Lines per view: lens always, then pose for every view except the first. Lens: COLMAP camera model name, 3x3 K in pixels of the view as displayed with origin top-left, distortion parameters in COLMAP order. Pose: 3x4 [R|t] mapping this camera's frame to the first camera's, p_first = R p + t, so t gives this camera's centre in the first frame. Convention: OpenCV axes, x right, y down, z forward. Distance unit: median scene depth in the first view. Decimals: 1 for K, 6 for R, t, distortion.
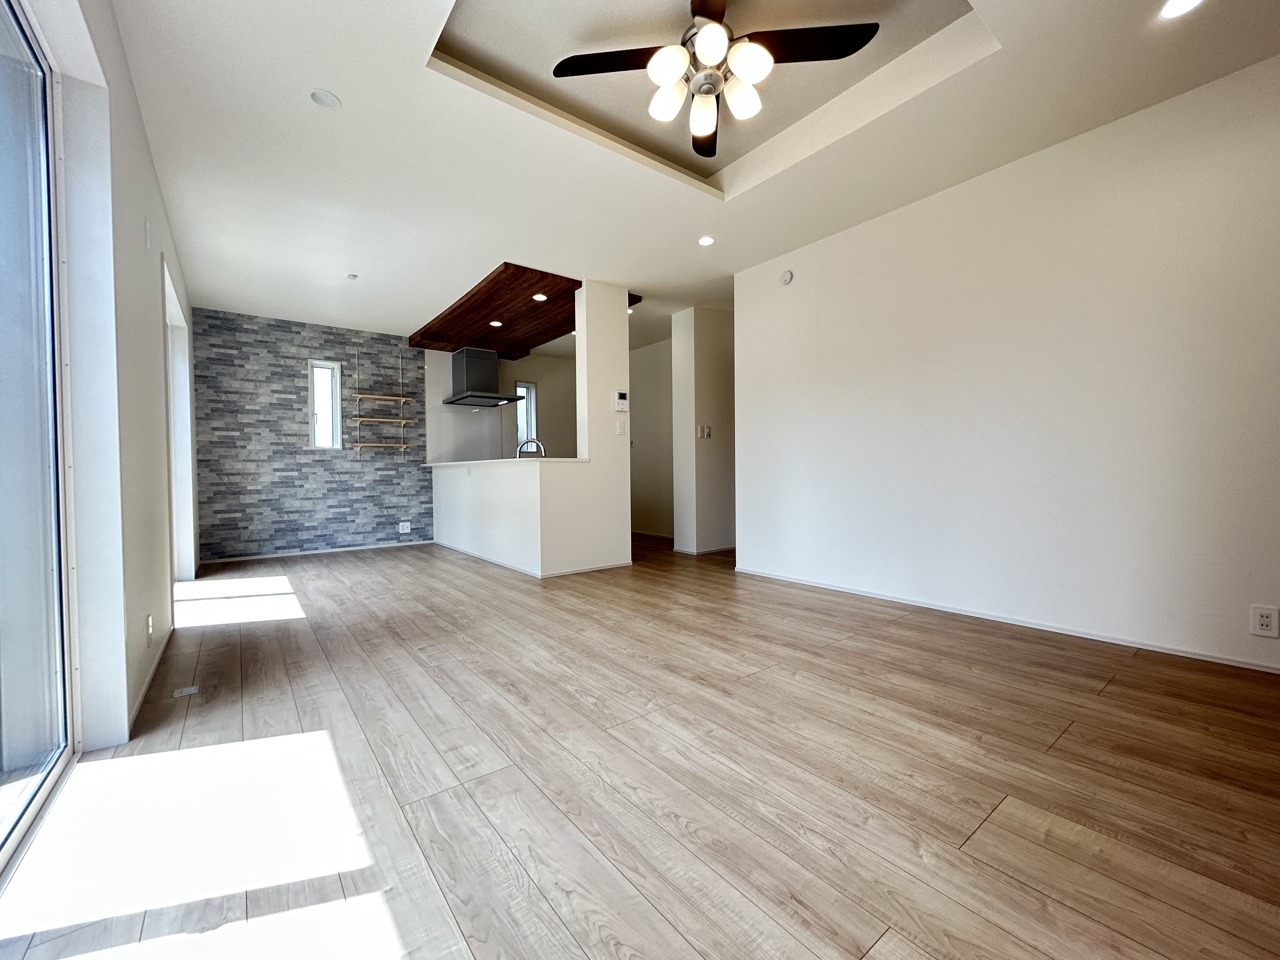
lens RADIAL K [[518.2, 0, 633.4], [0, 518.2, 479.9], [0, 0, 1]] dist [-0.002492, 0.001379]
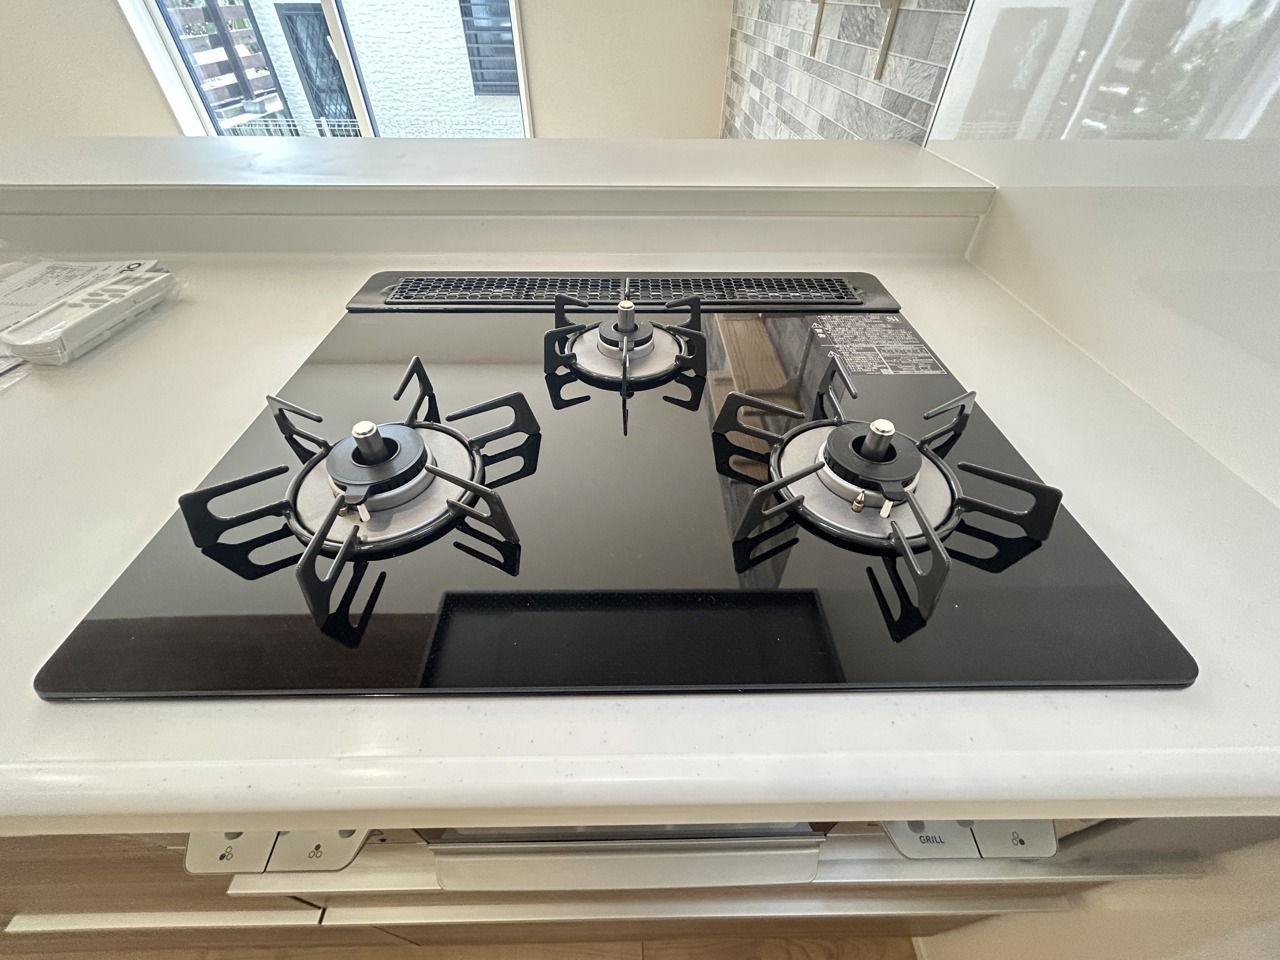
lens RADIAL K [[518.2, 0, 637.8], [0, 518.2, 483.1], [0, 0, 1]] dist [-0.002492, 0.001379]
pose [[-0.601007, 0.557937, -0.572273, -0.261727], [-0.011353, 0.709987, 0.704123, -0.066201], [0.799163, 0.429680, -0.420373, 1.135202]]
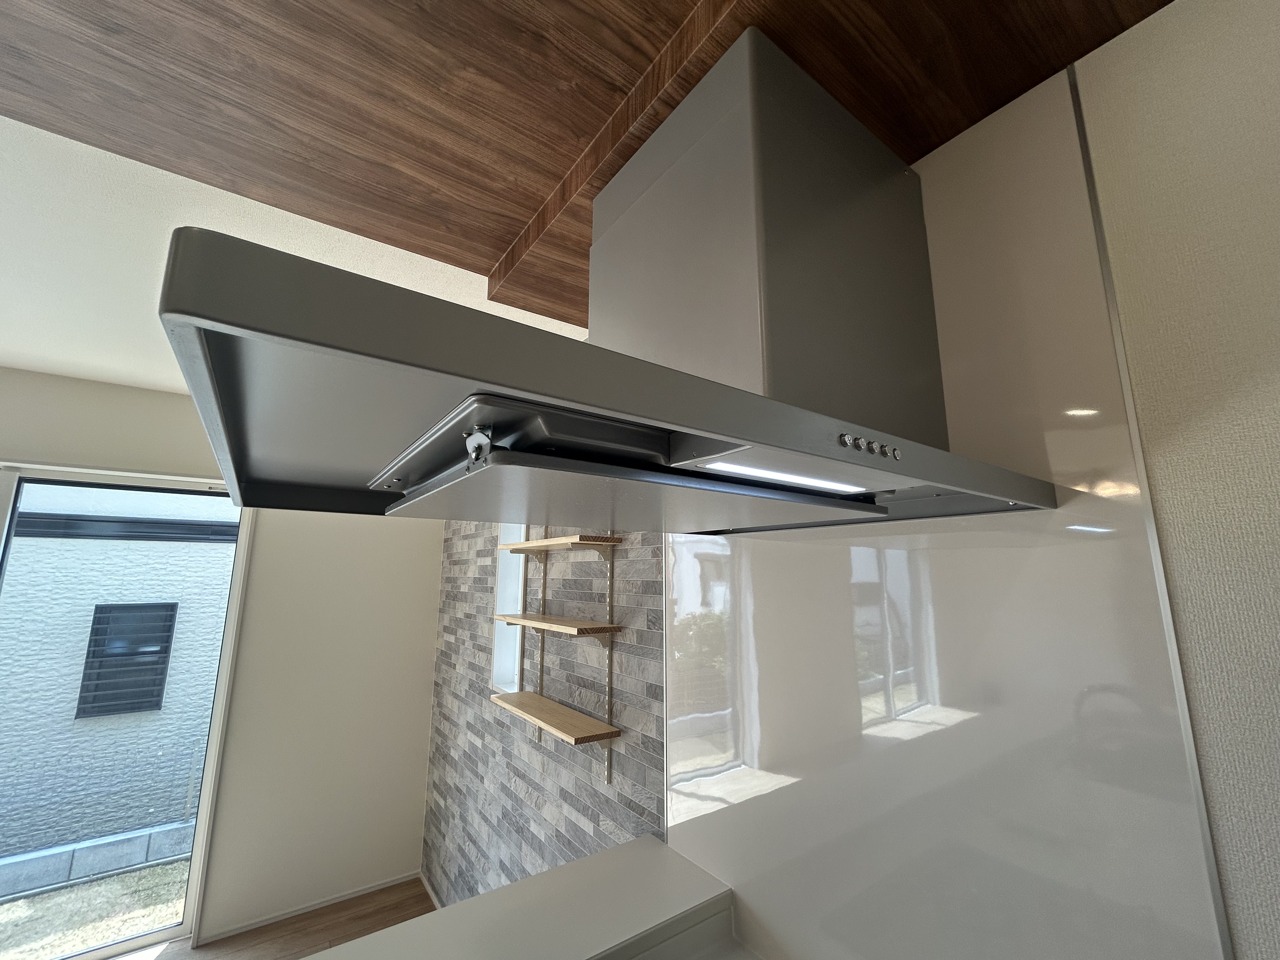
lens RADIAL K [[518.2, 0, 638.5], [0, 518.2, 480.6], [0, 0, 1]] dist [-0.002492, 0.001379]
pose [[-0.031772, -0.168662, -0.985162, -0.192370], [-0.023086, 0.985520, -0.167978, -0.149917], [0.999228, 0.017406, -0.035206, 1.092013]]
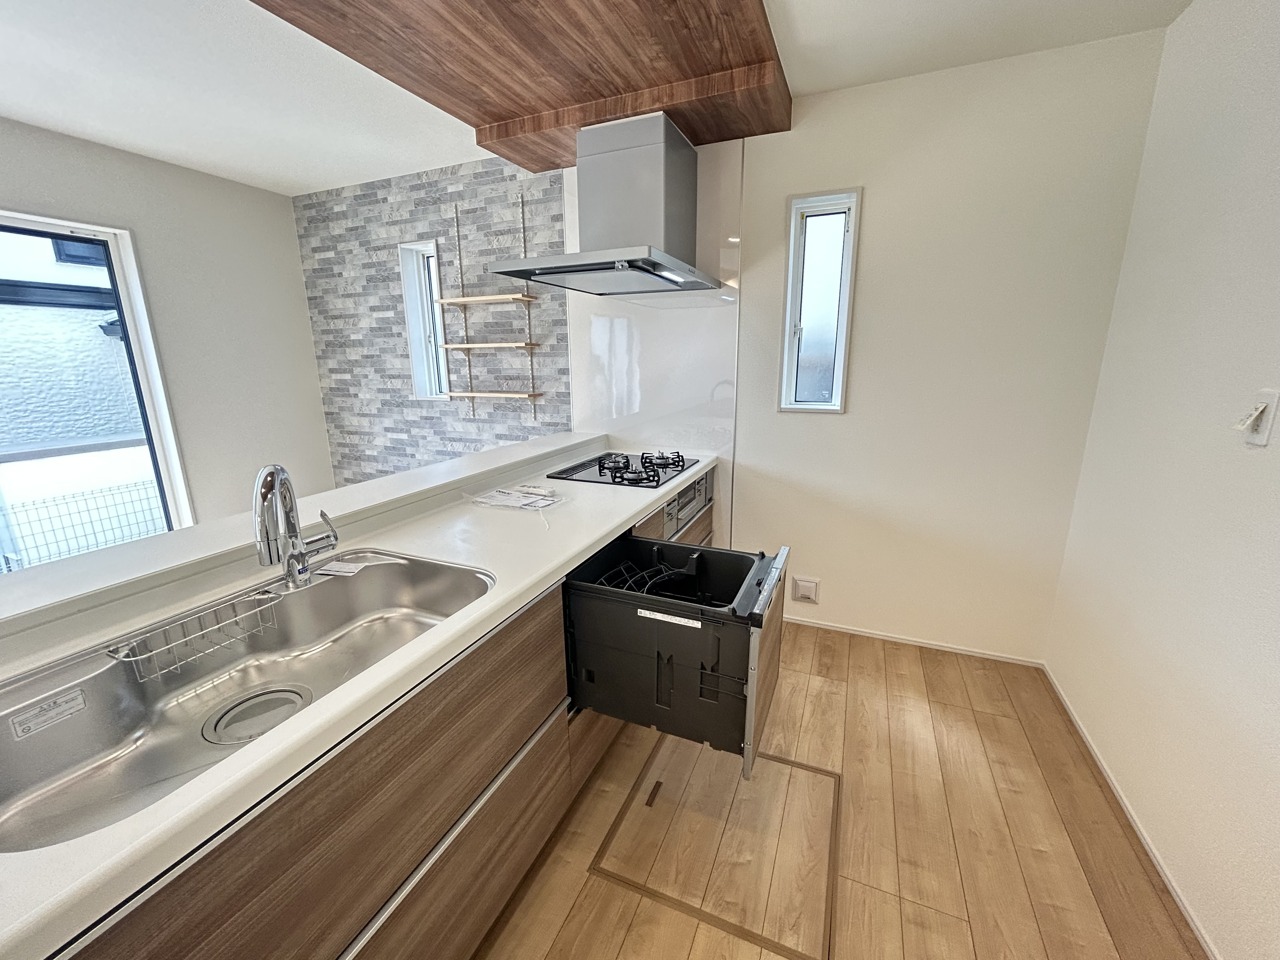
lens RADIAL K [[518.2, 0, 637.8], [0, 518.2, 481.1], [0, 0, 1]] dist [-0.002492, 0.001379]
pose [[0.486530, 0.209130, -0.848264, 0.057137], [-0.013448, 0.972606, 0.232072, -0.108574], [0.873560, -0.101503, 0.476015, 0.898260]]
